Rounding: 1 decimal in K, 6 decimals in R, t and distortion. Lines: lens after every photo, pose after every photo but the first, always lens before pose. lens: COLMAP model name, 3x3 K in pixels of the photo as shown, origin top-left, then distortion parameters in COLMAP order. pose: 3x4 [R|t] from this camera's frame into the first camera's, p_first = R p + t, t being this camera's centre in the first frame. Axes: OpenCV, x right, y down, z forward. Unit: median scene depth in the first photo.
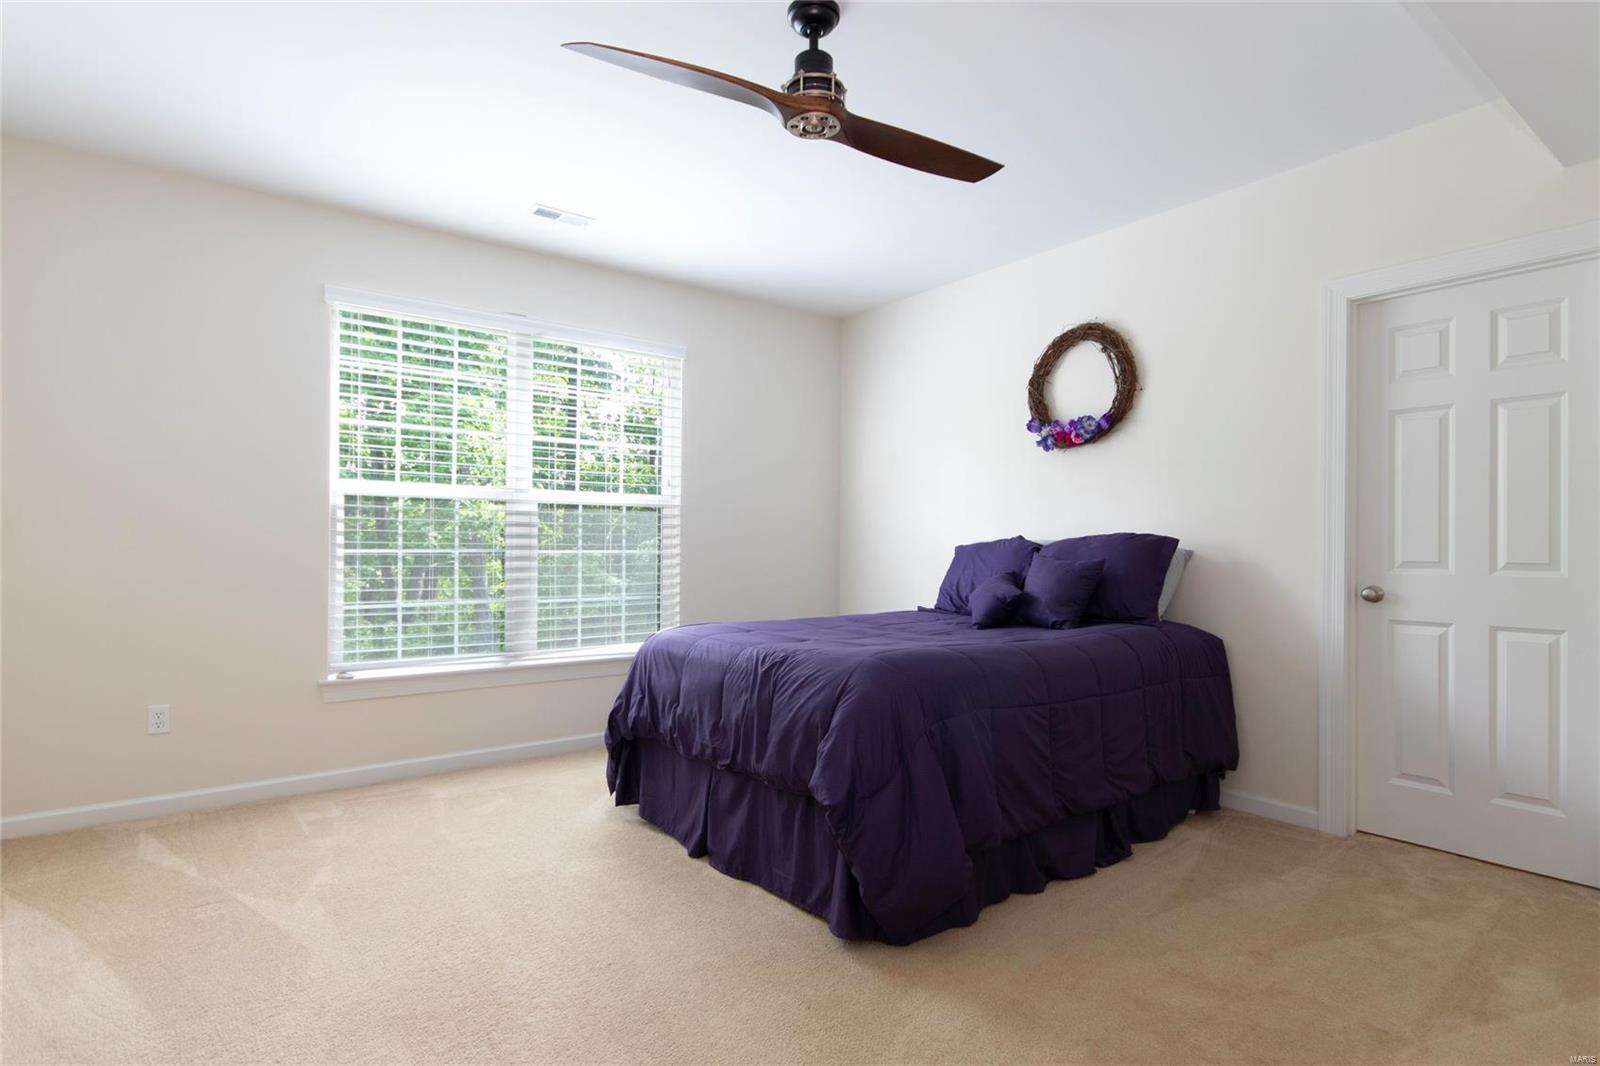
lens RADIAL K [[820.6, 0, 799.2], [0, 820.6, 543.4], [0, 0, 1]] dist [0.002602, 0.000394]
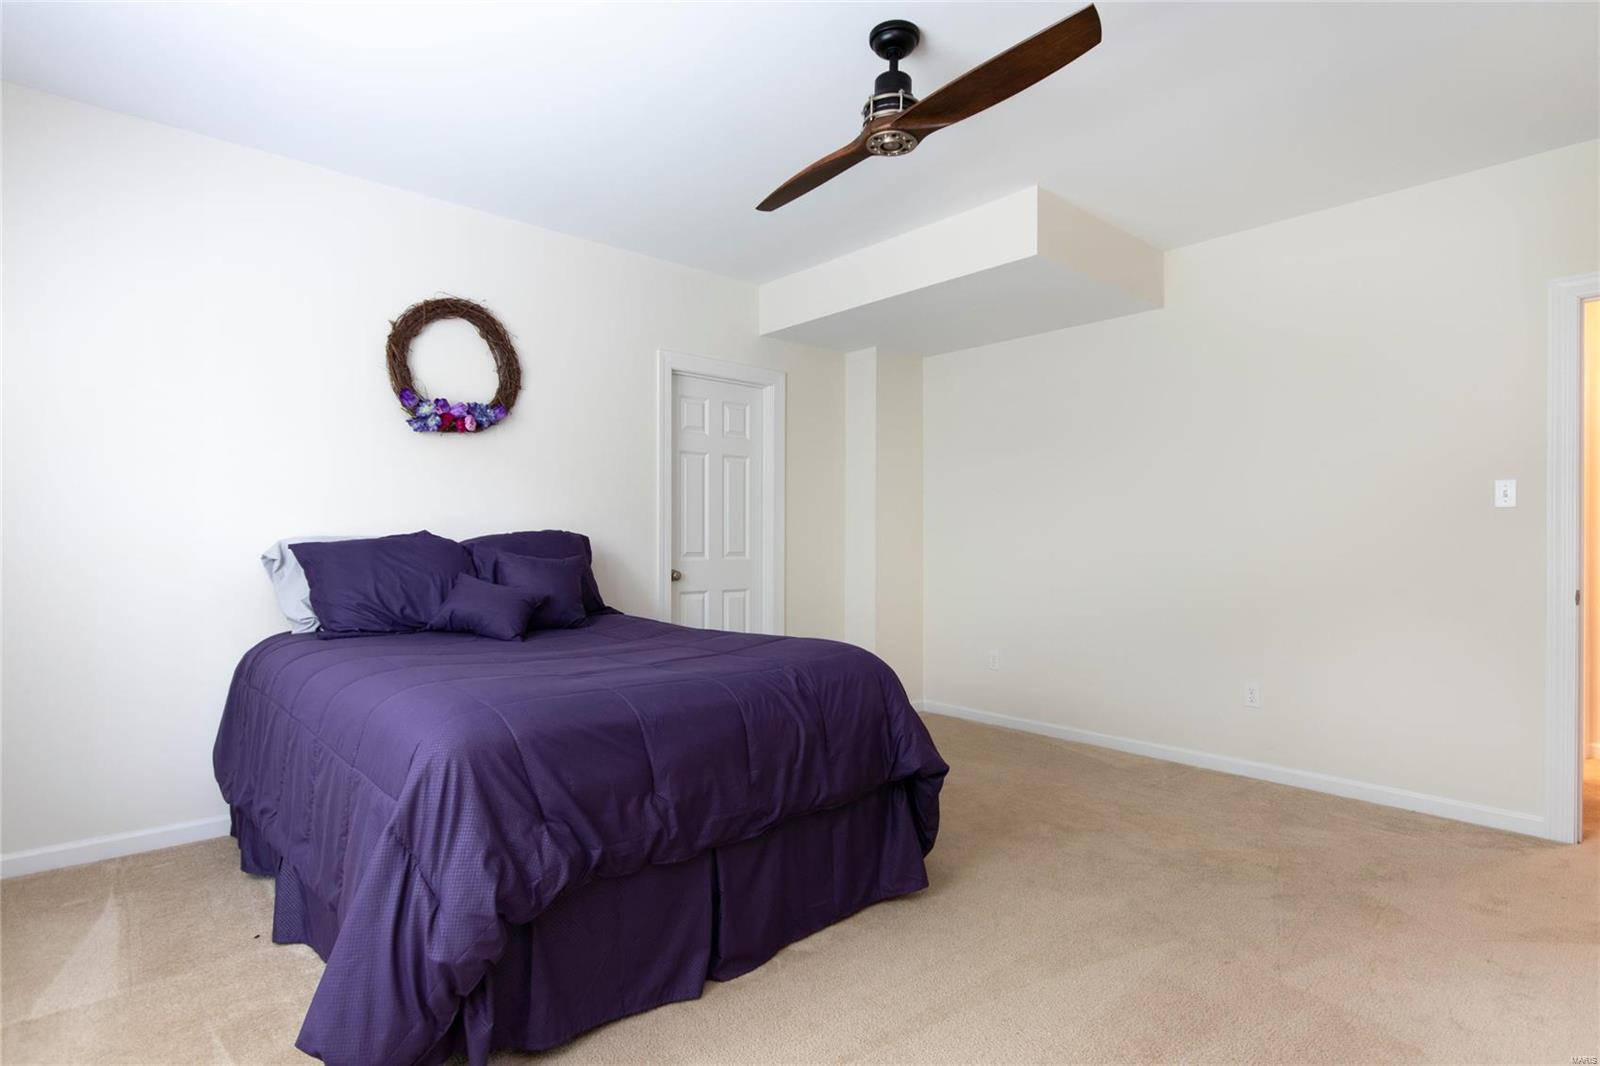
lens RADIAL K [[820.6, 0, 799.2], [0, 820.6, 543.4], [0, 0, 1]] dist [0.002602, 0.000394]
pose [[-0.076862, -0.004719, 0.997031, -0.756946], [-0.003122, 0.999985, 0.004492, -0.002437], [-0.997037, -0.002767, -0.076876, 0.890239]]
